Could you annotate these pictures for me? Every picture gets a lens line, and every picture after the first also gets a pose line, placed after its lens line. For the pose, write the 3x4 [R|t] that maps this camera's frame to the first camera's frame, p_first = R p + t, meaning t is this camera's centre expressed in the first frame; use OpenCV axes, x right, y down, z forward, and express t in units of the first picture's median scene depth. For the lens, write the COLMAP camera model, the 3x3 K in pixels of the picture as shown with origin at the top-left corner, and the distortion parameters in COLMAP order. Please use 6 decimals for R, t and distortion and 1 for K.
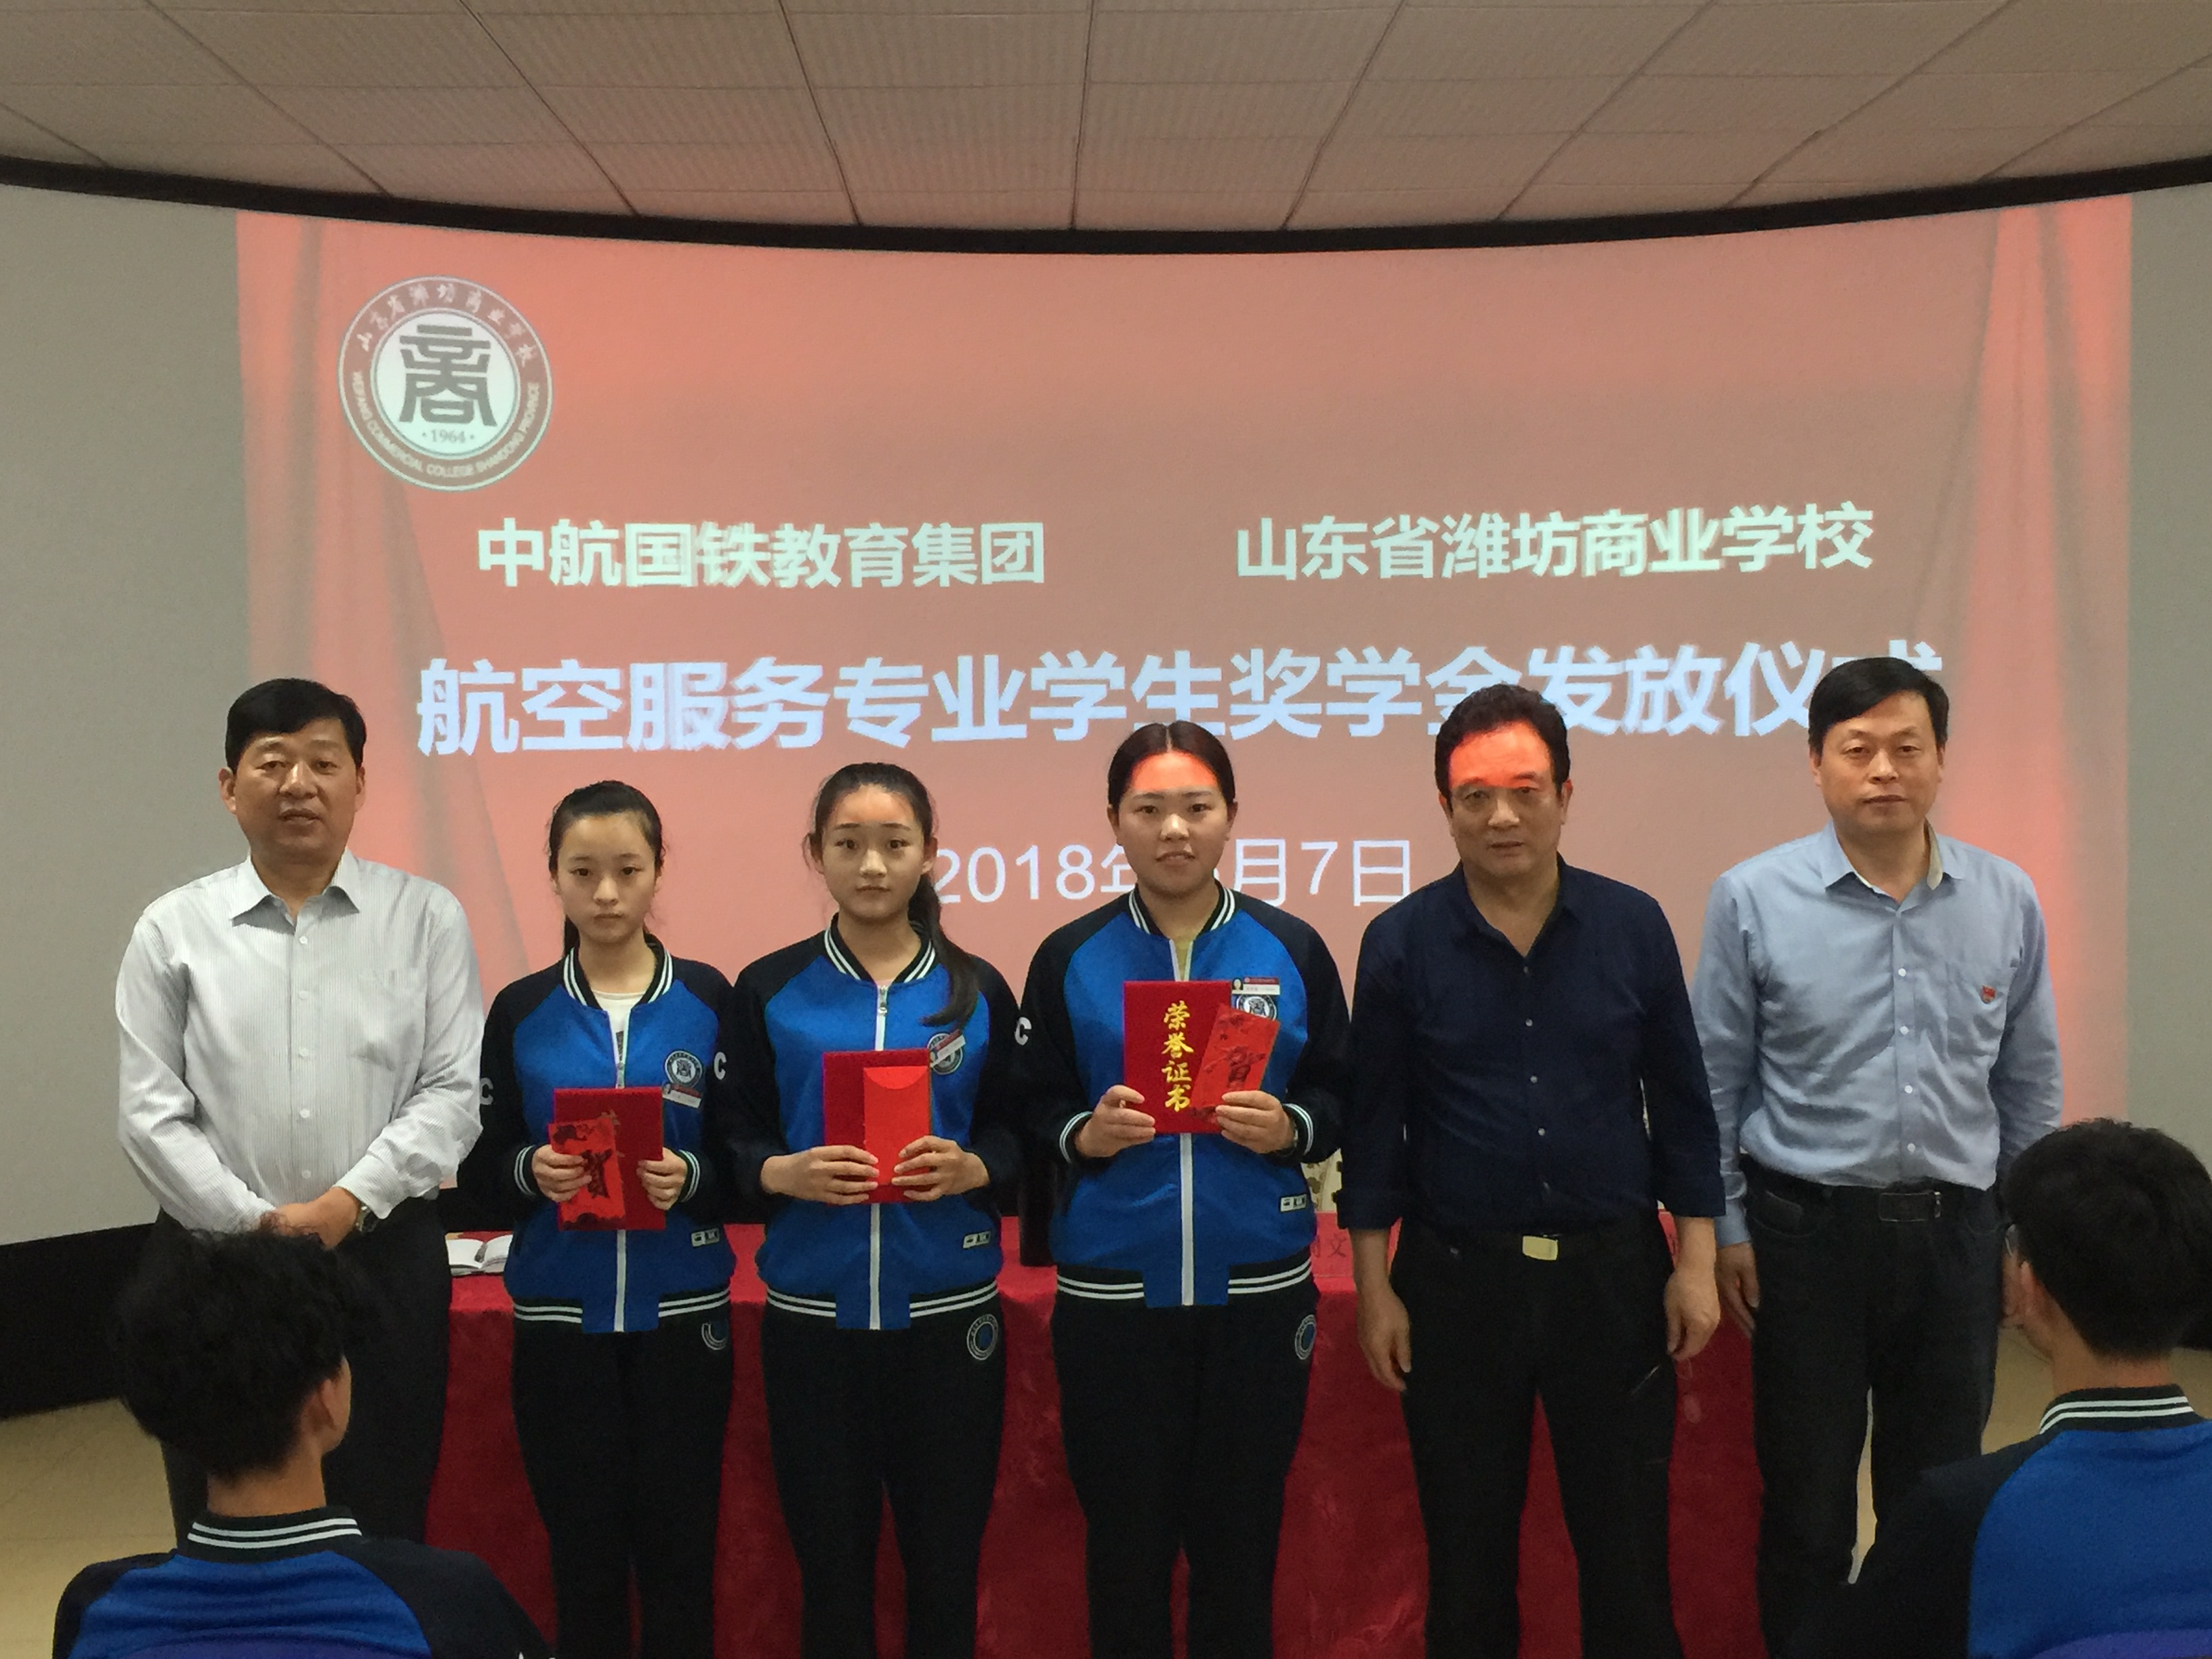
lens RADIAL K [[2537.5, 0, 1080.4], [0, 2537.5, 793.1], [0, 0, 1]] dist [0.045305, 0.000000]
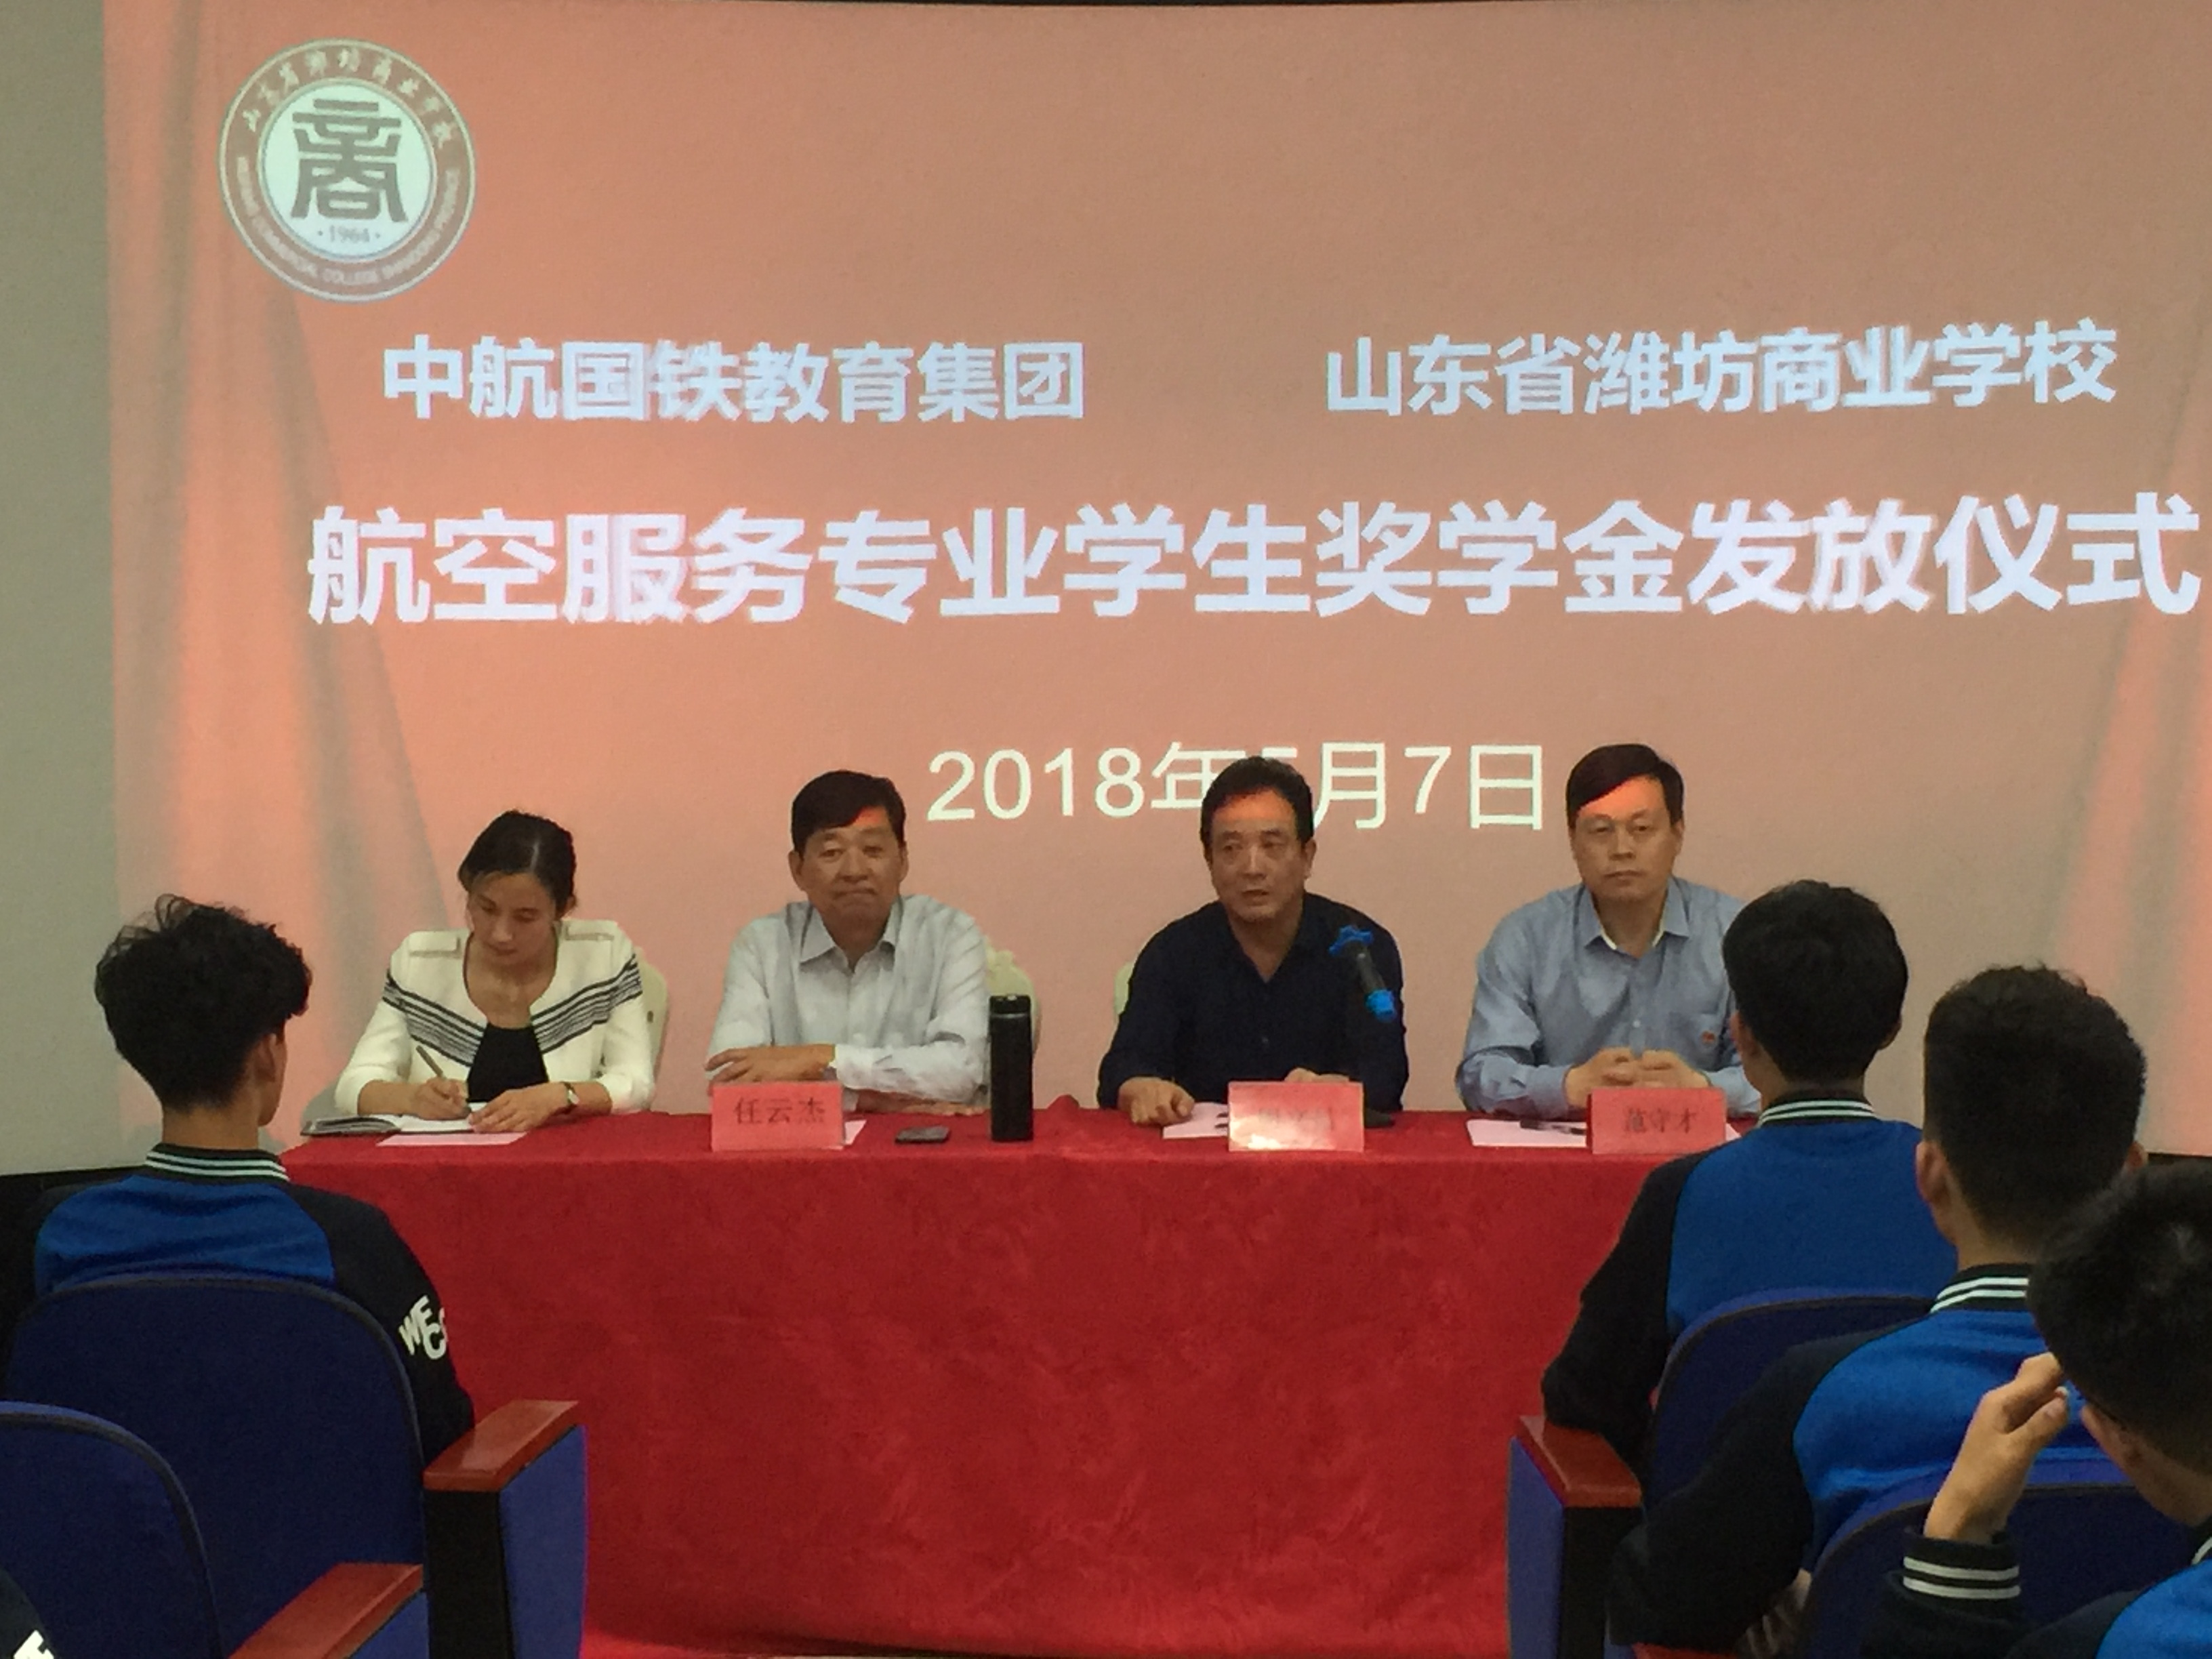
lens RADIAL K [[4129.6, 0, 1067.3], [0, 4129.6, 788.3], [0, 0, 1]] dist [0.037734, 0.000000]
pose [[0.997645, 0.009957, -0.067862, 0.072028], [-0.010134, 0.999946, -0.002261, 0.037448], [0.067836, 0.002943, 0.997692, -0.301798]]
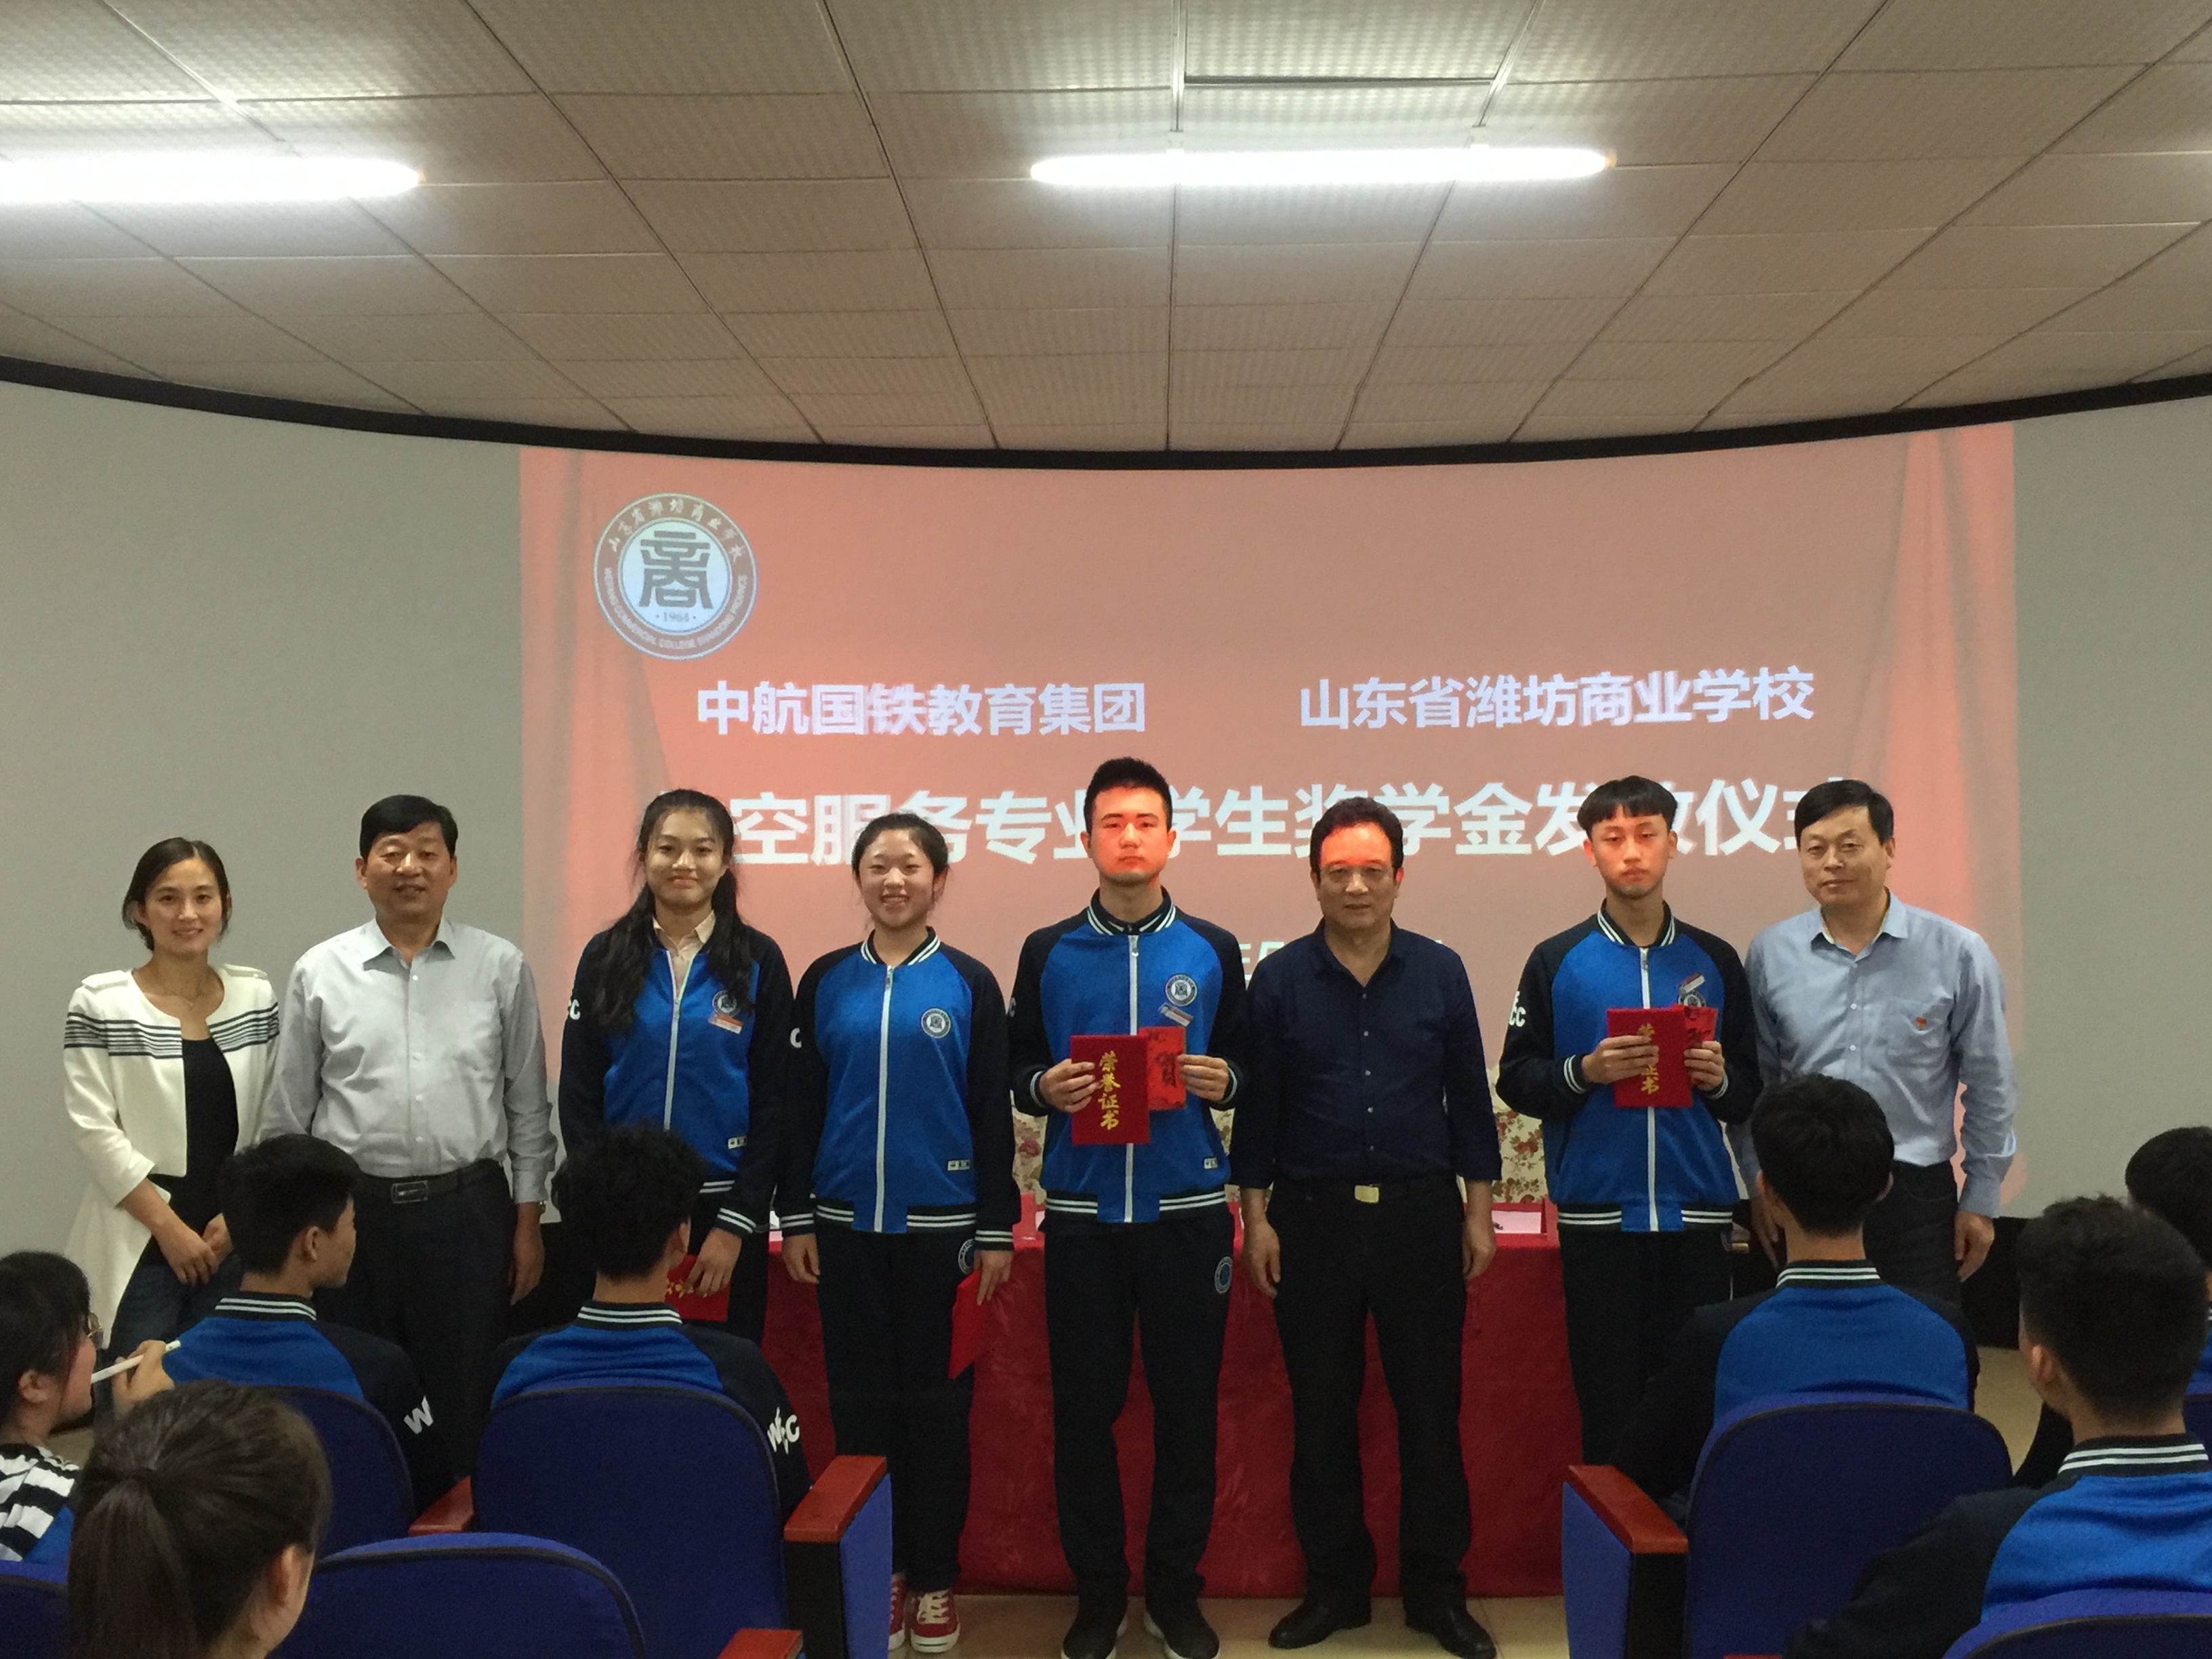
lens RADIAL K [[2399.6, 0, 1079.5], [0, 2399.6, 801.8], [0, 0, 1]] dist [0.037063, 0.000000]
pose [[0.998529, 0.000927, -0.054212, 0.018155], [-0.003926, 0.998465, -0.055238, 0.017153], [0.054078, 0.055370, 0.997000, -0.177105]]
